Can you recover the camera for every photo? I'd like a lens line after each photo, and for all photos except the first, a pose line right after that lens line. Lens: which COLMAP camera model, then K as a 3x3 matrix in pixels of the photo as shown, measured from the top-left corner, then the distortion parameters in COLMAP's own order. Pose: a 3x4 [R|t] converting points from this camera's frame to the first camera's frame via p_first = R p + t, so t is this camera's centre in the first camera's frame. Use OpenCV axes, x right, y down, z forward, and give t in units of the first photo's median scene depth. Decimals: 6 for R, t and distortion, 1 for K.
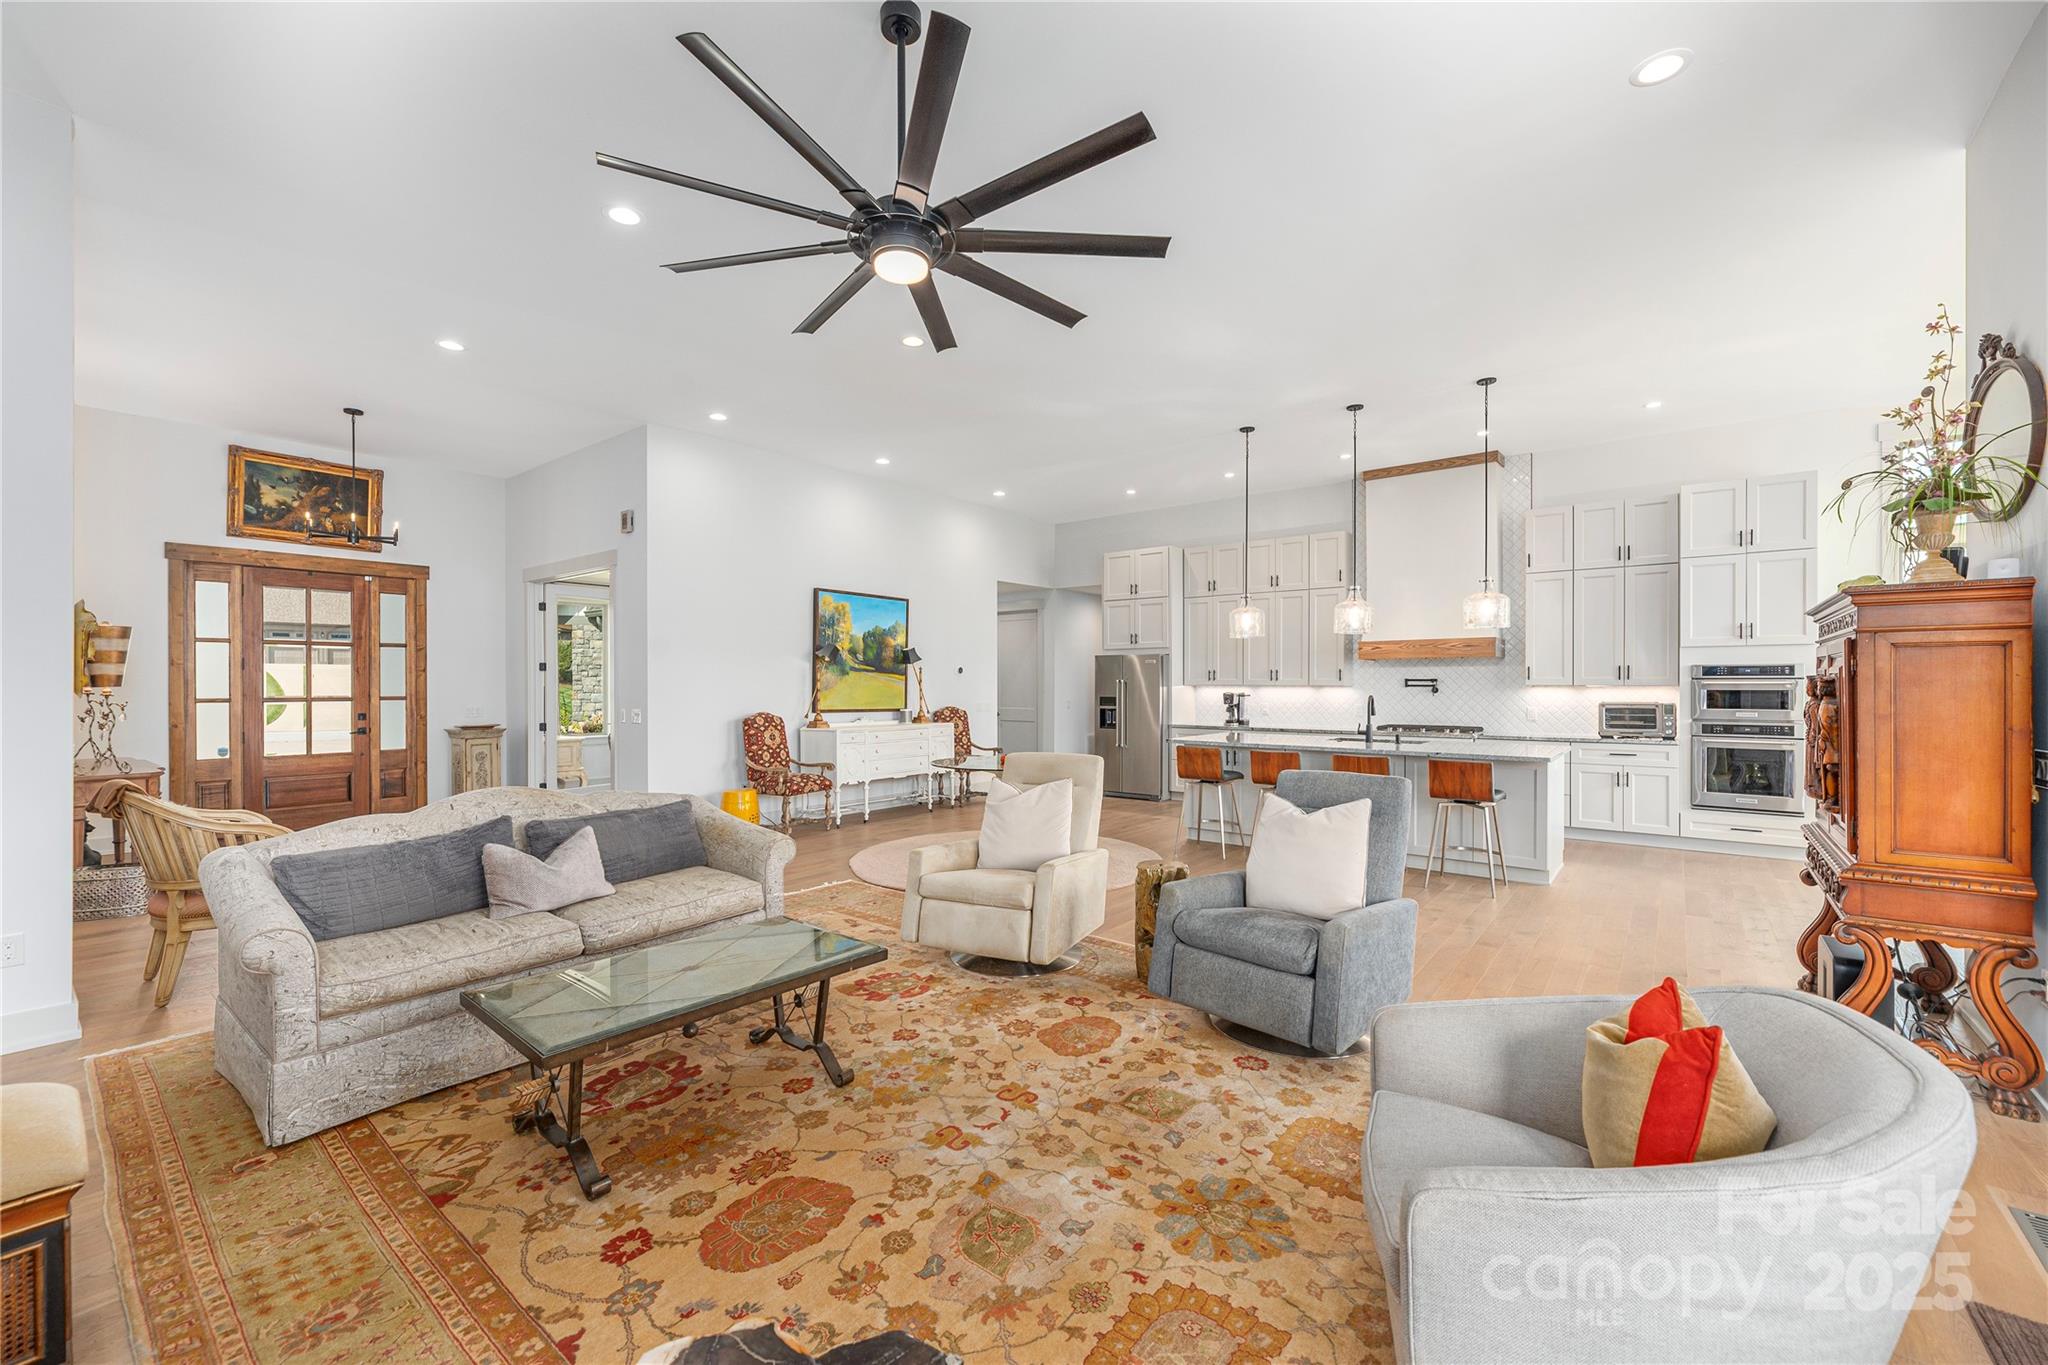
lens RADIAL K [[836.7, 0, 1021.9], [0, 836.7, 665.2], [0, 0, 1]] dist [0.000898, -0.000570]
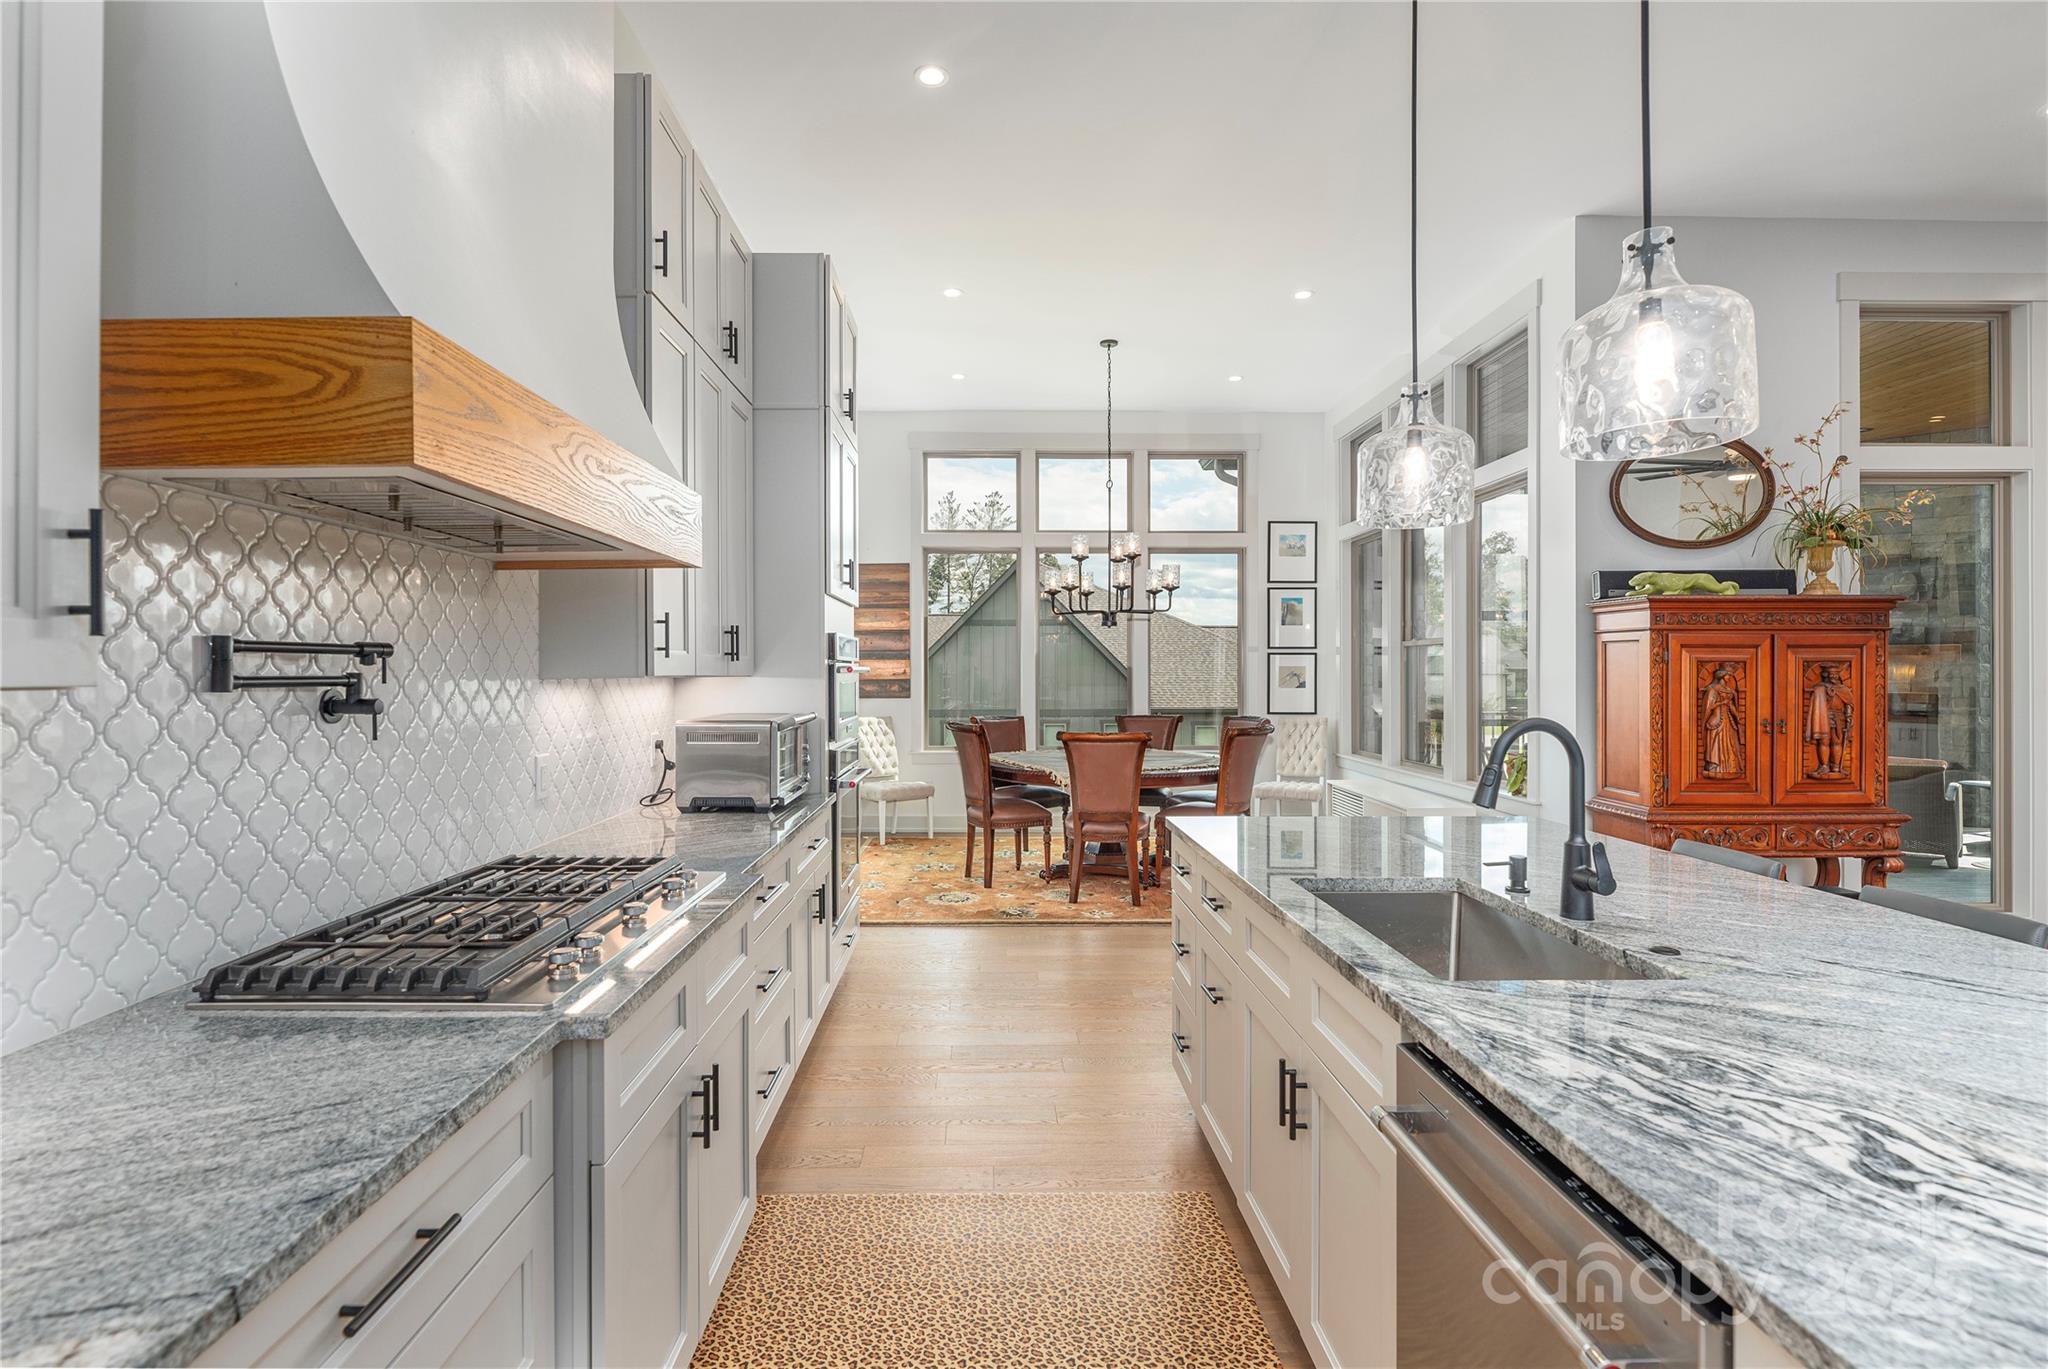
lens RADIAL K [[974.4, 0, 996.1], [0, 974.4, 666.2], [0, 0, 1]] dist [-0.007293, 0.000070]
pose [[-0.634396, 0.004767, 0.772993, 0.236726], [-0.016166, 0.999680, -0.019433, 0.022675], [-0.772839, -0.024824, -0.634117, 1.006399]]
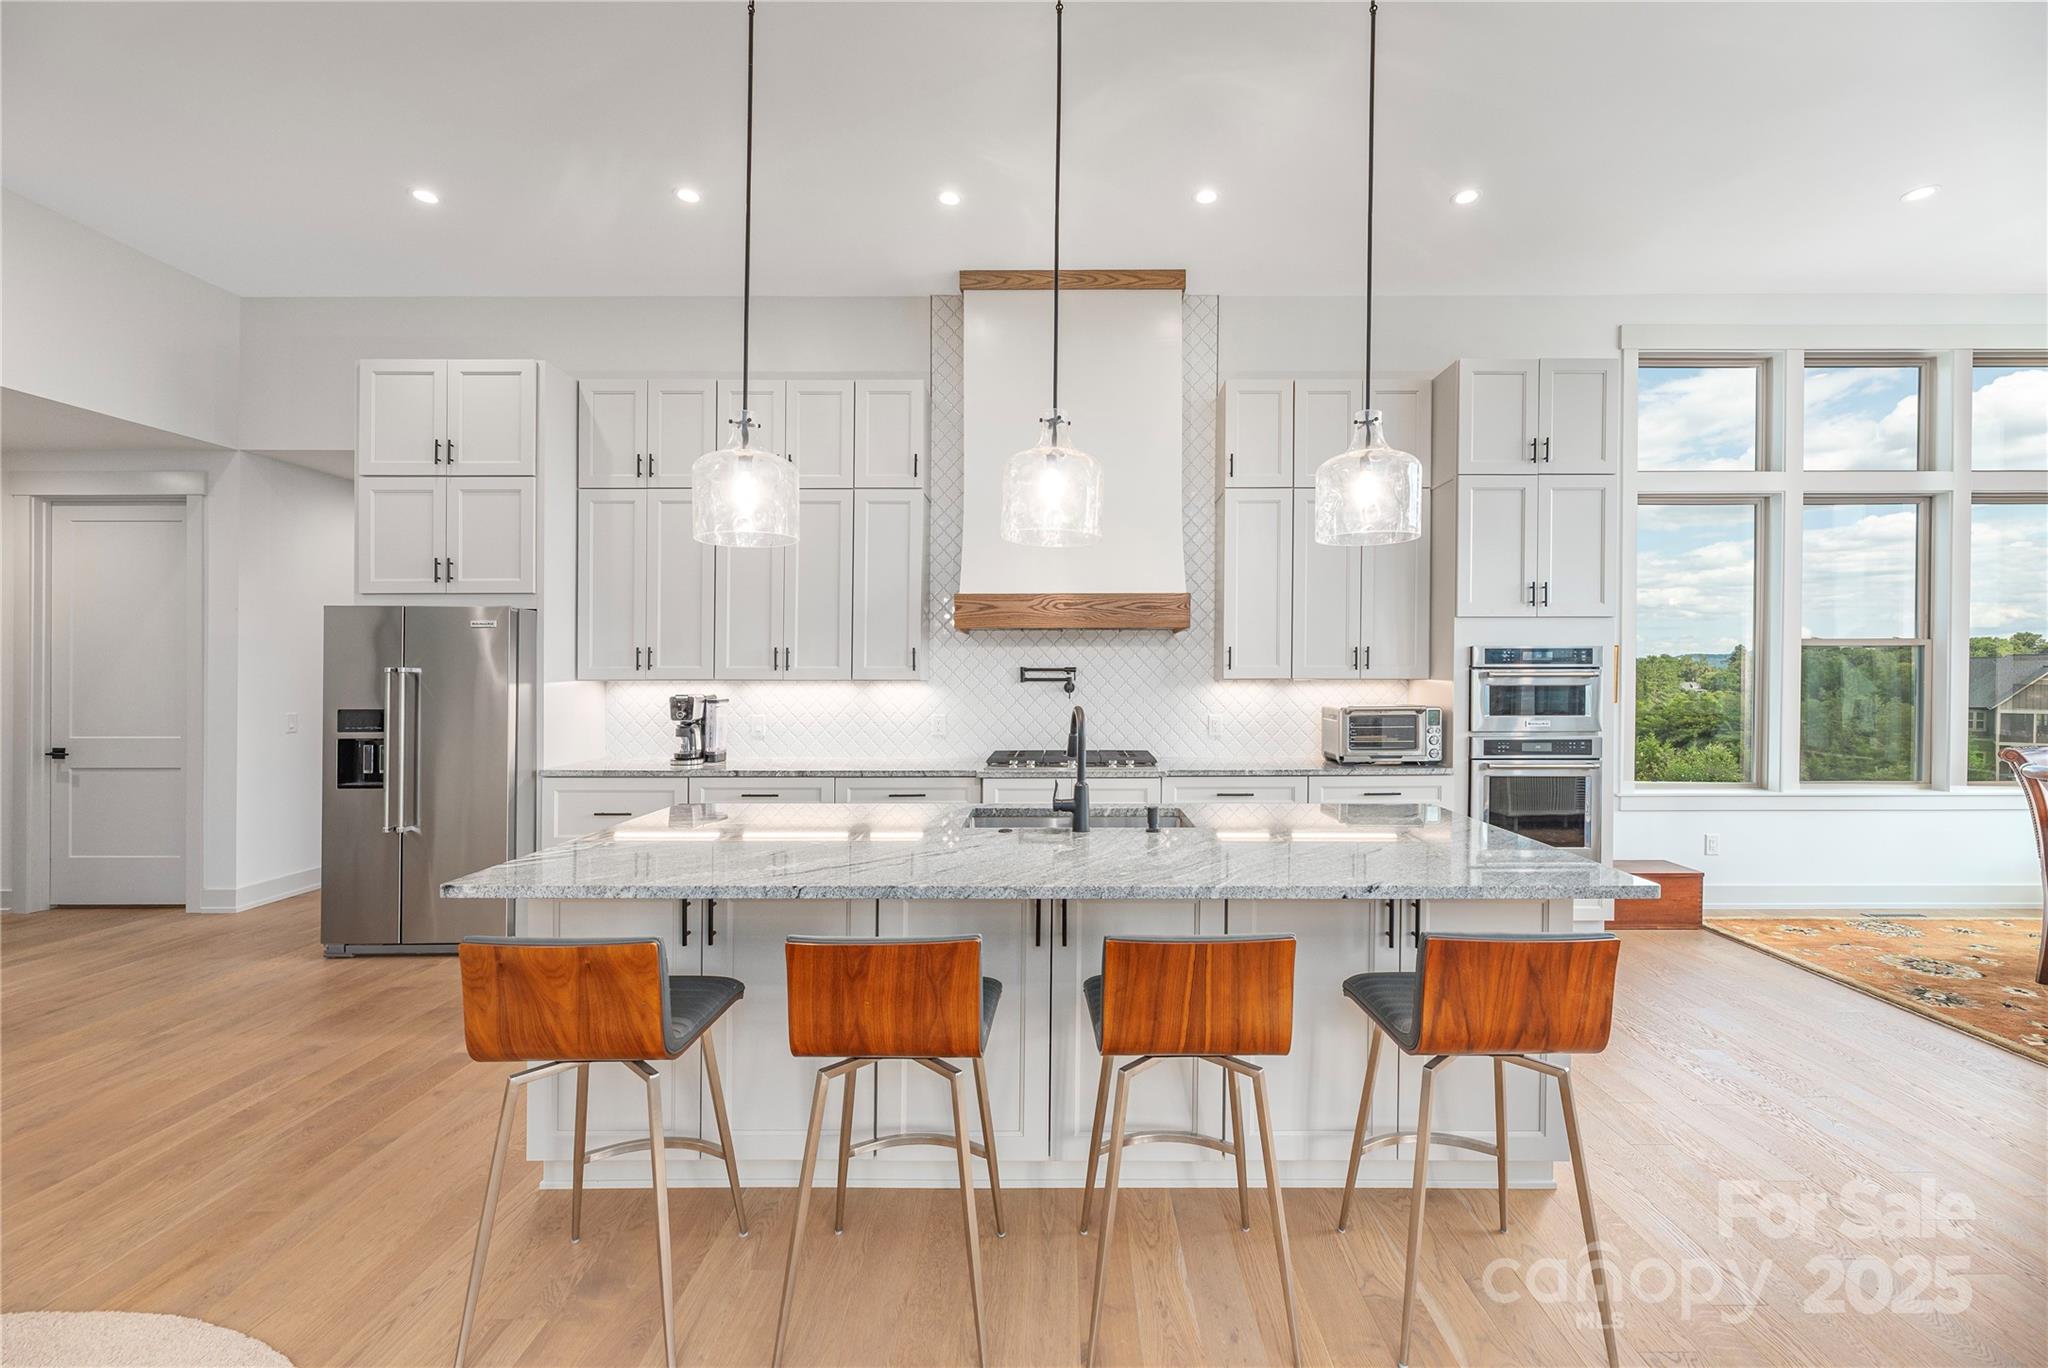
lens RADIAL K [[836.7, 0, 1066.5], [0, 836.7, 673.5], [0, 0, 1]] dist [0.000898, -0.000570]
pose [[0.778313, 0.001564, 0.627875, 0.131910], [-0.012909, 0.999825, 0.013511, 0.012498], [-0.627744, -0.018621, 0.778197, 0.548900]]
